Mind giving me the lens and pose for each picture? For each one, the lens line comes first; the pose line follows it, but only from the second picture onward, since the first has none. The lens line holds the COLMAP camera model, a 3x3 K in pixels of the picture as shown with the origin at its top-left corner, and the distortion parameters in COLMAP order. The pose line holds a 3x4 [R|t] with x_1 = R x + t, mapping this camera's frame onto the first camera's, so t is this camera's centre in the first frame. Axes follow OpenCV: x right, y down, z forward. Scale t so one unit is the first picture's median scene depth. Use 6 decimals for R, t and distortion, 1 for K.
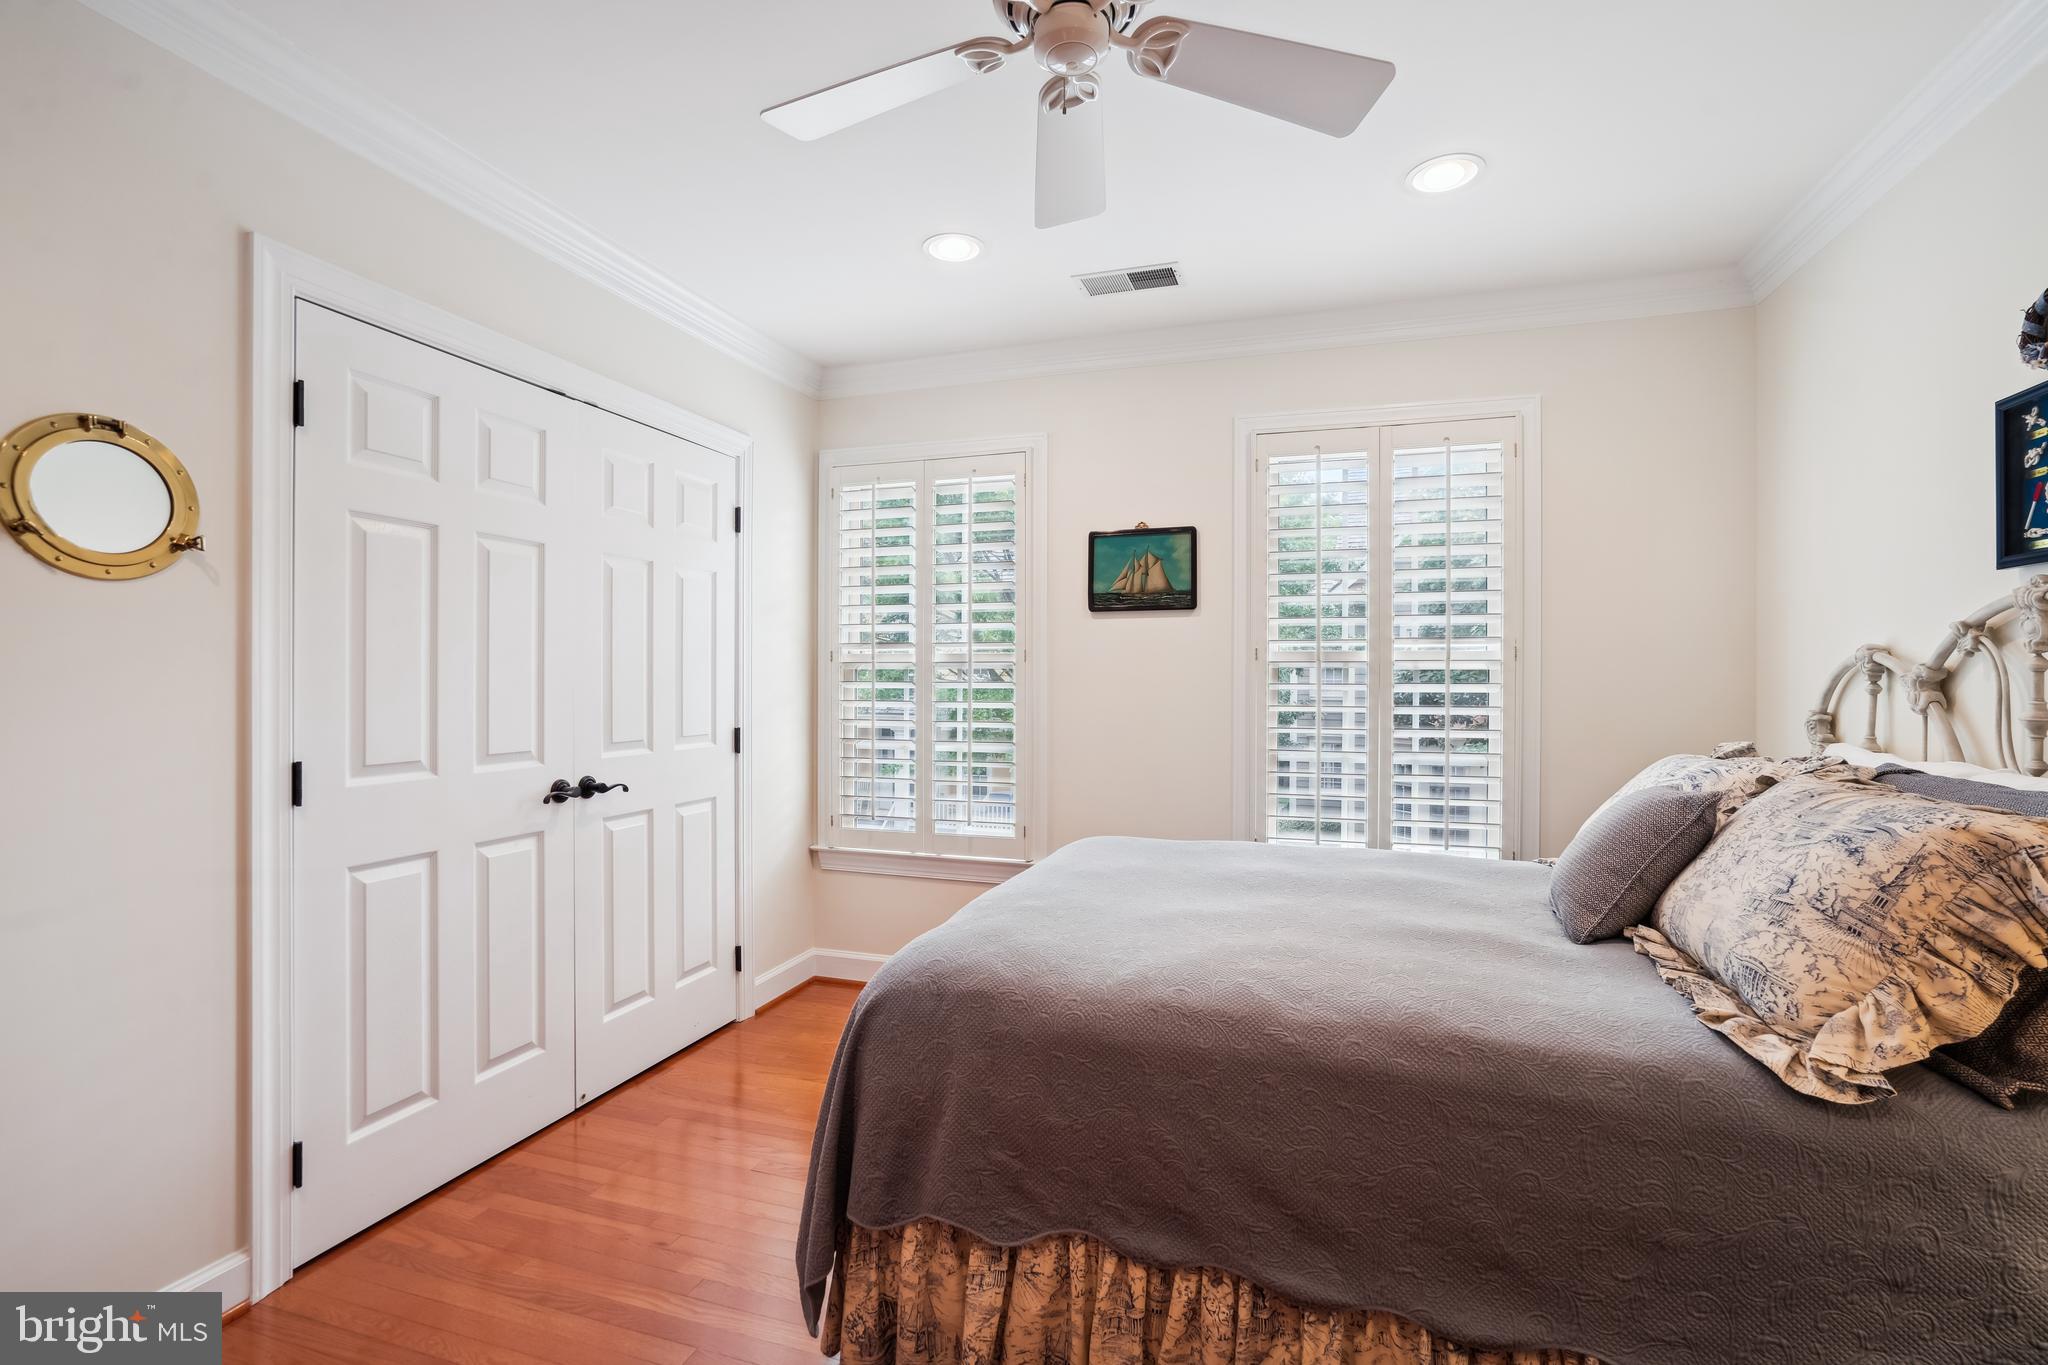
lens RADIAL K [[938.3, 0, 1013.2], [0, 938.3, 676.5], [0, 0, 1]] dist [-0.037623, 0.019626]
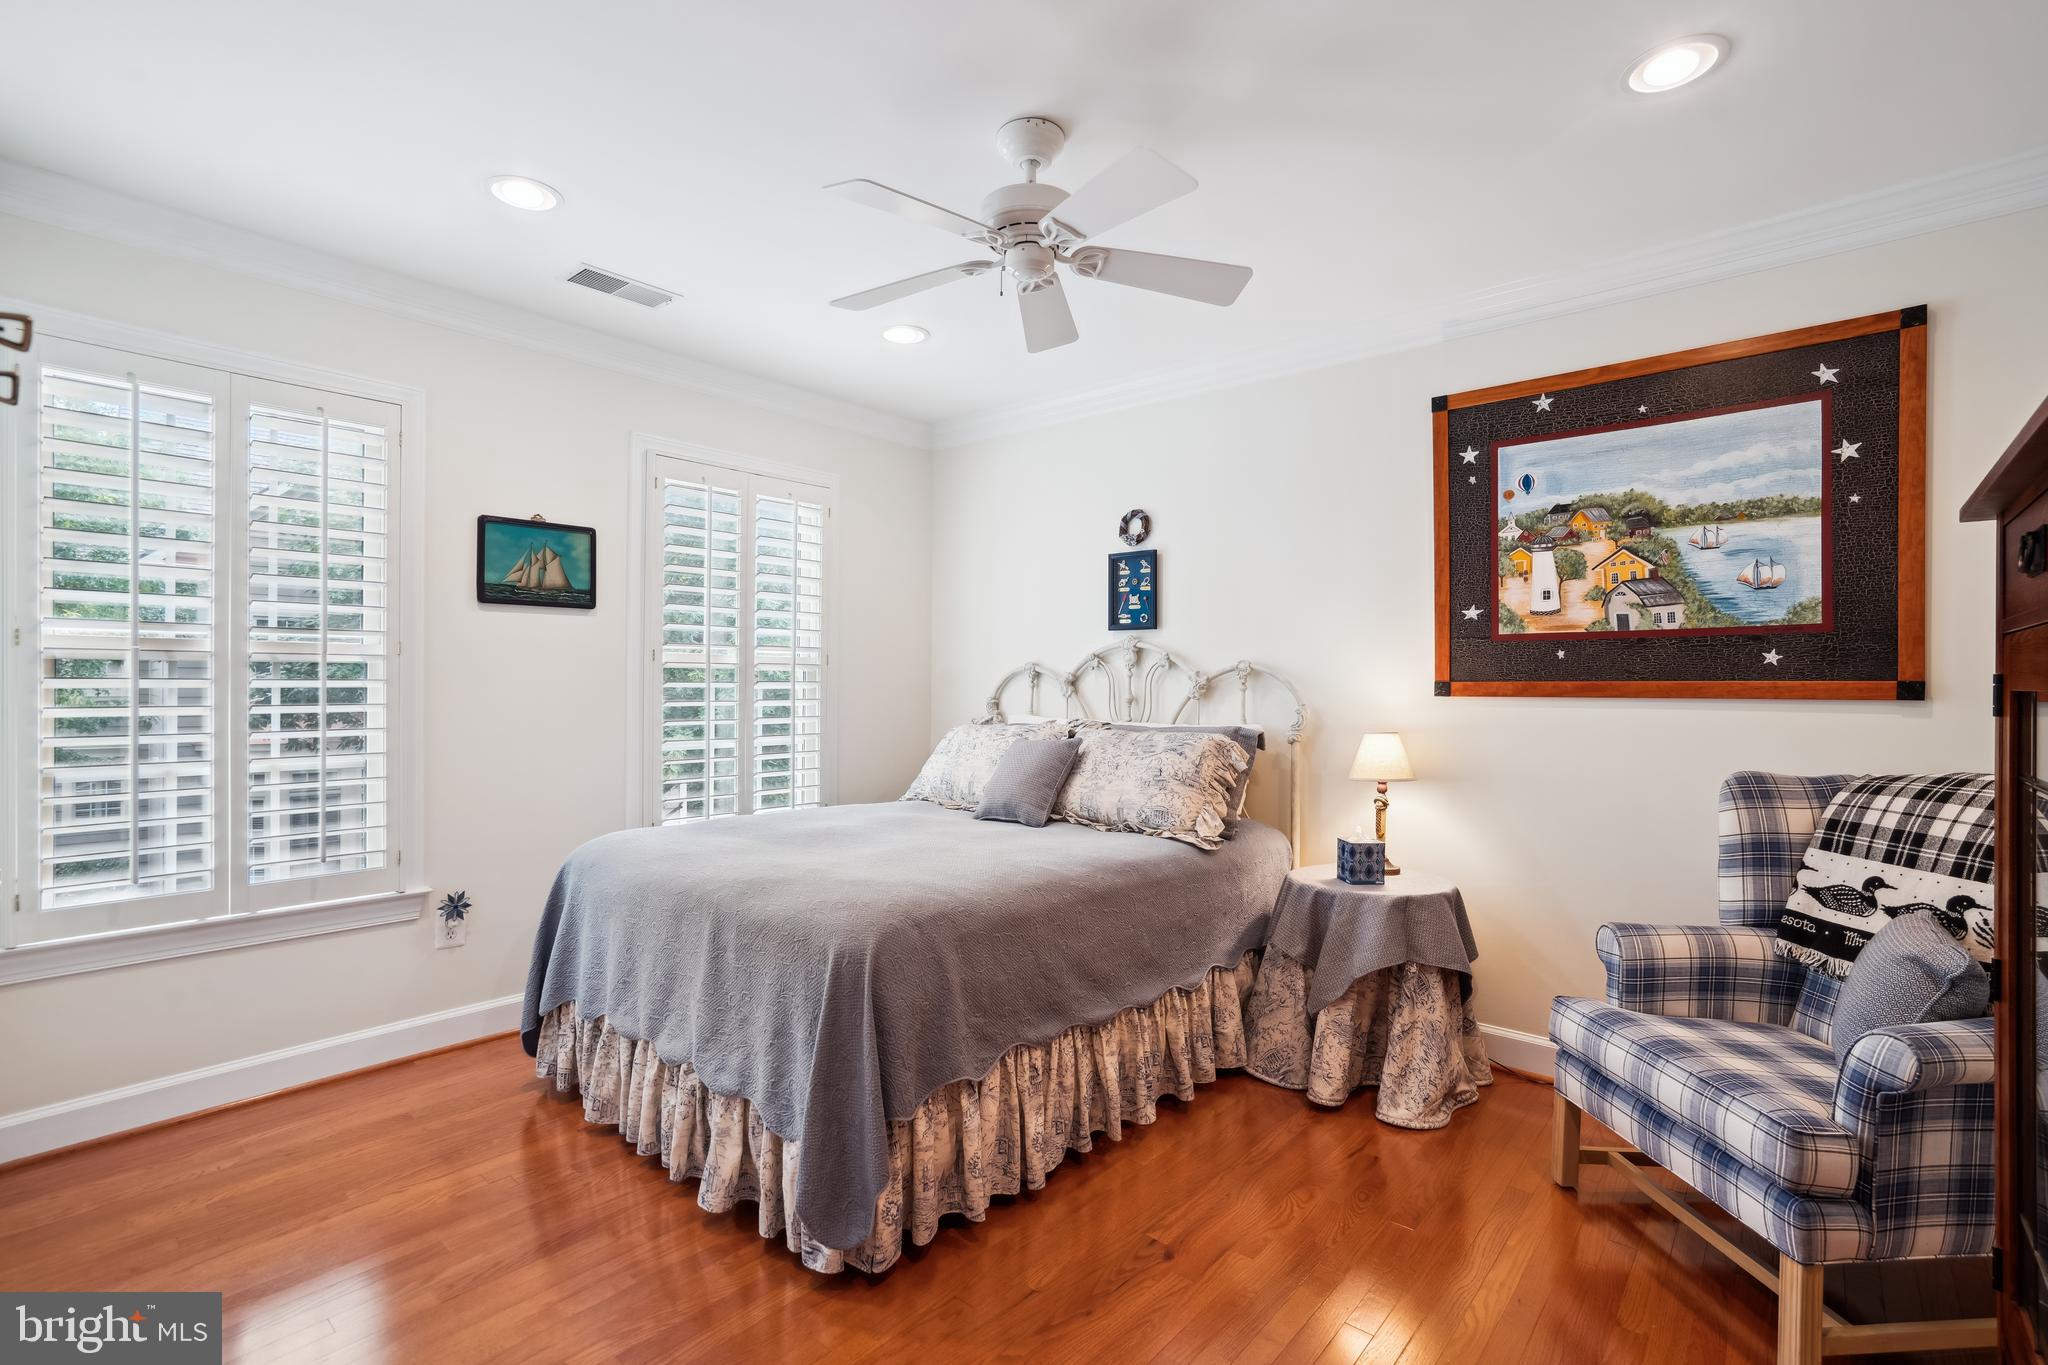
lens RADIAL K [[938.3, 0, 1005.8], [0, 938.3, 688.9], [0, 0, 1]] dist [-0.037623, 0.019626]
pose [[0.391922, -0.008323, 0.919961, -0.563224], [-0.009361, 0.999871, 0.013034, -0.001717], [-0.919951, -0.013720, 0.391794, 0.178420]]
